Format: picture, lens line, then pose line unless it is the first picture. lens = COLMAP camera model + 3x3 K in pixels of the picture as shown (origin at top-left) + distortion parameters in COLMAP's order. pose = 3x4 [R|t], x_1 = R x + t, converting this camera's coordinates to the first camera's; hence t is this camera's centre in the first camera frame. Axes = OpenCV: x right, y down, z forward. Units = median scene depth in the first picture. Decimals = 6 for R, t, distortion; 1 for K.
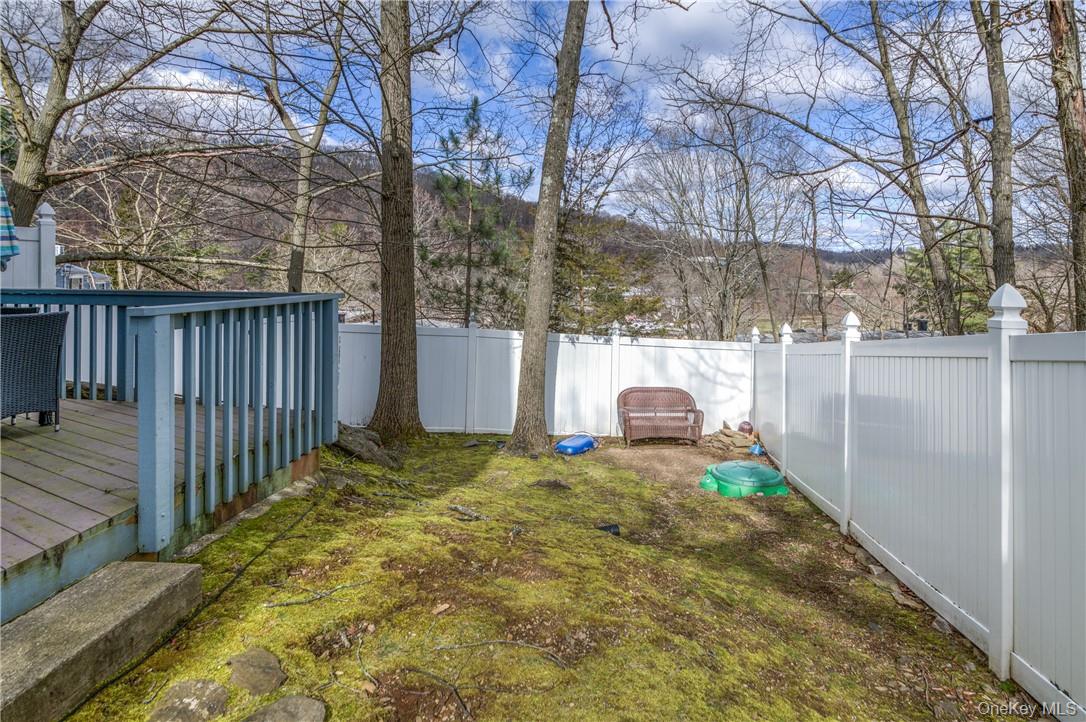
lens RADIAL K [[608.5, 0, 543.7], [0, 608.5, 269.9], [0, 0, 1]] dist [0.031676, -0.021650]
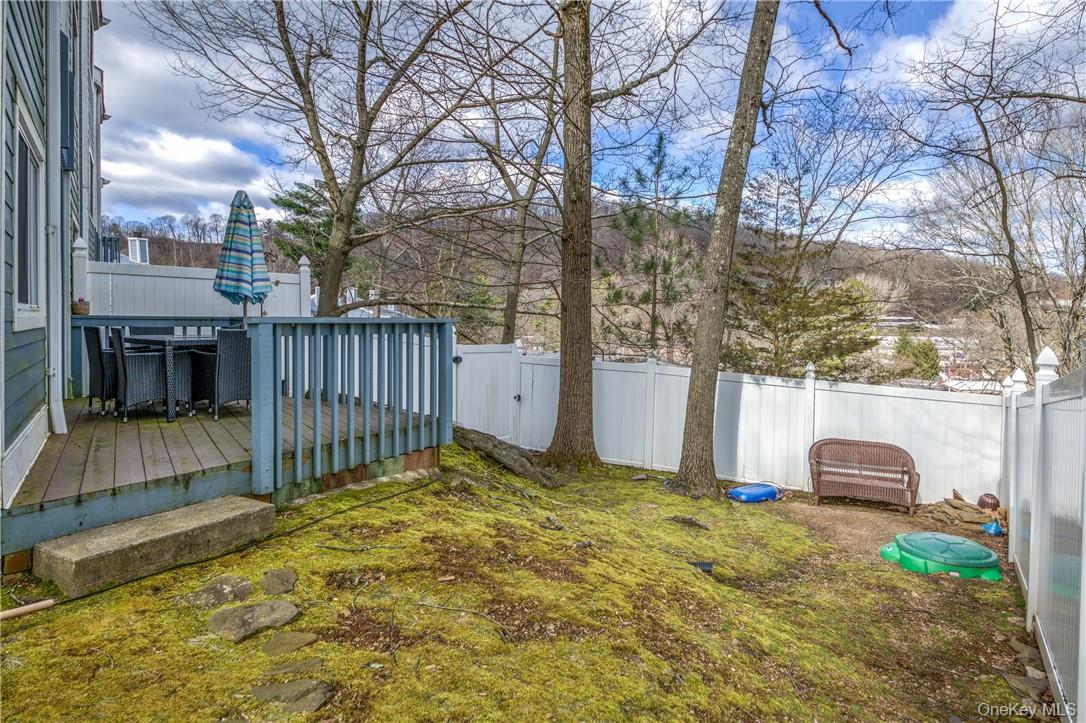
lens RADIAL K [[617.2, 0, 543.6], [0, 617.2, 323.2], [0, 0, 1]] dist [0.066042, -0.056930]
pose [[0.895105, 0.002360, -0.445848, 0.229576], [0.000507, 0.999980, 0.006311, 0.026388], [0.445854, -0.005875, 0.895086, 0.010889]]
